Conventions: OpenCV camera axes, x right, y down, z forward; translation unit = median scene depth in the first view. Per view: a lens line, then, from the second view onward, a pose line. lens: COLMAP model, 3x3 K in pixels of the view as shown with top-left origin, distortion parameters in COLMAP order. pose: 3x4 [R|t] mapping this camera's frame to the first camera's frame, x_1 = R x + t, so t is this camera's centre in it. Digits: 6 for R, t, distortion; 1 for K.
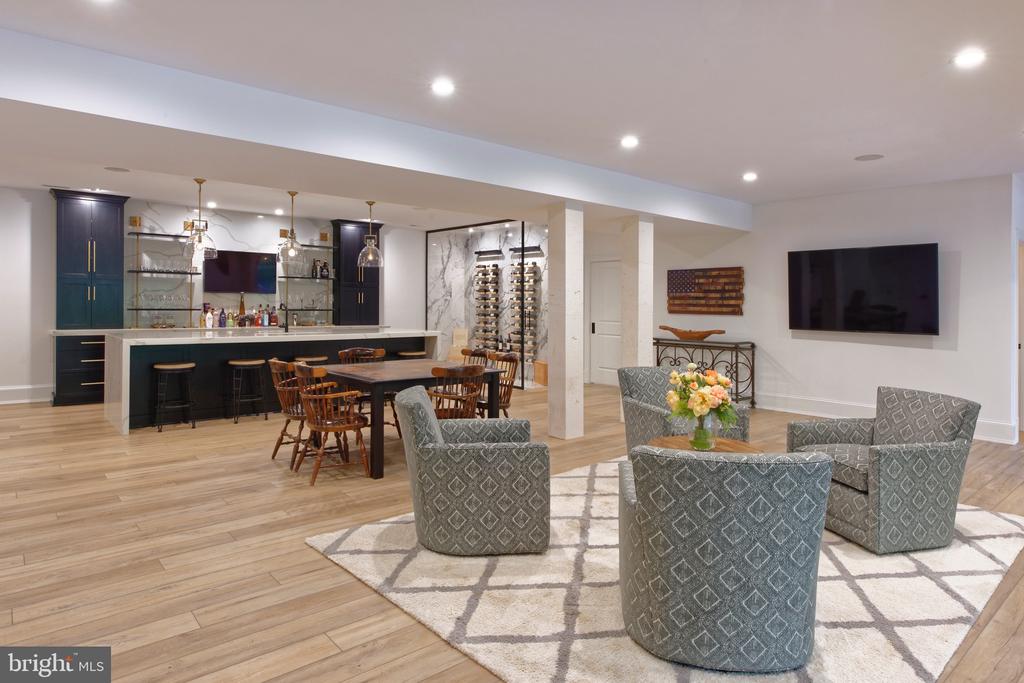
lens RADIAL K [[615.8, 0, 514.6], [0, 615.8, 304.0], [0, 0, 1]] dist [0.000806, 0.000101]
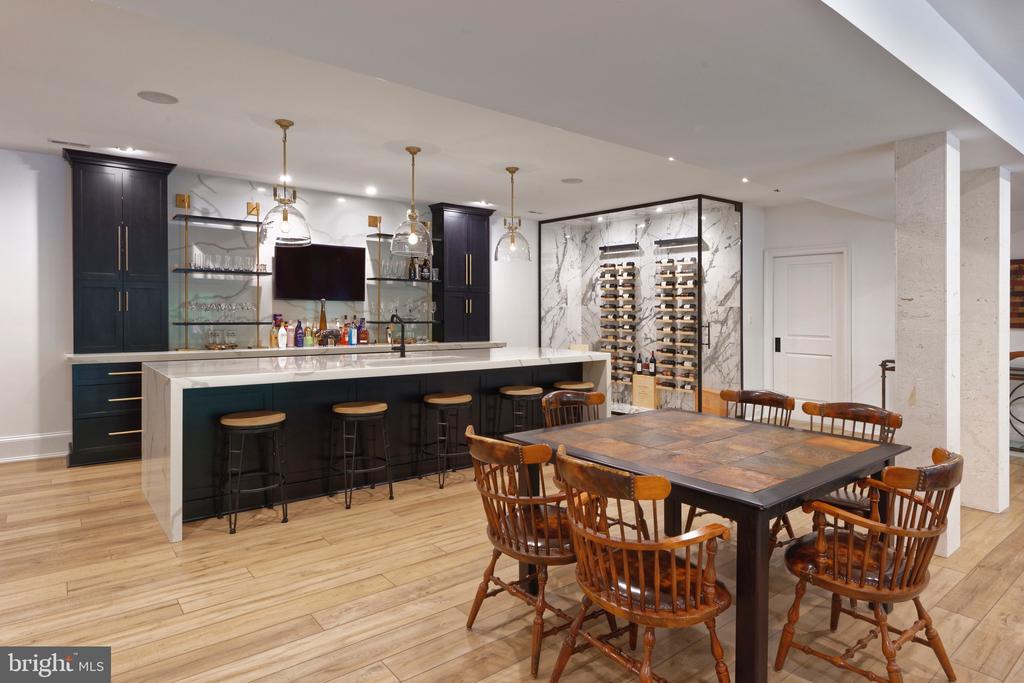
lens RADIAL K [[596.9, 0, 509.5], [0, 596.9, 315.5], [0, 0, 1]] dist [0.001444, -0.000339]
pose [[0.999264, -0.004179, -0.038136, -0.194837], [0.004441, 0.999967, 0.006774, -0.003306], [0.038107, -0.006938, 0.999250, 0.296745]]
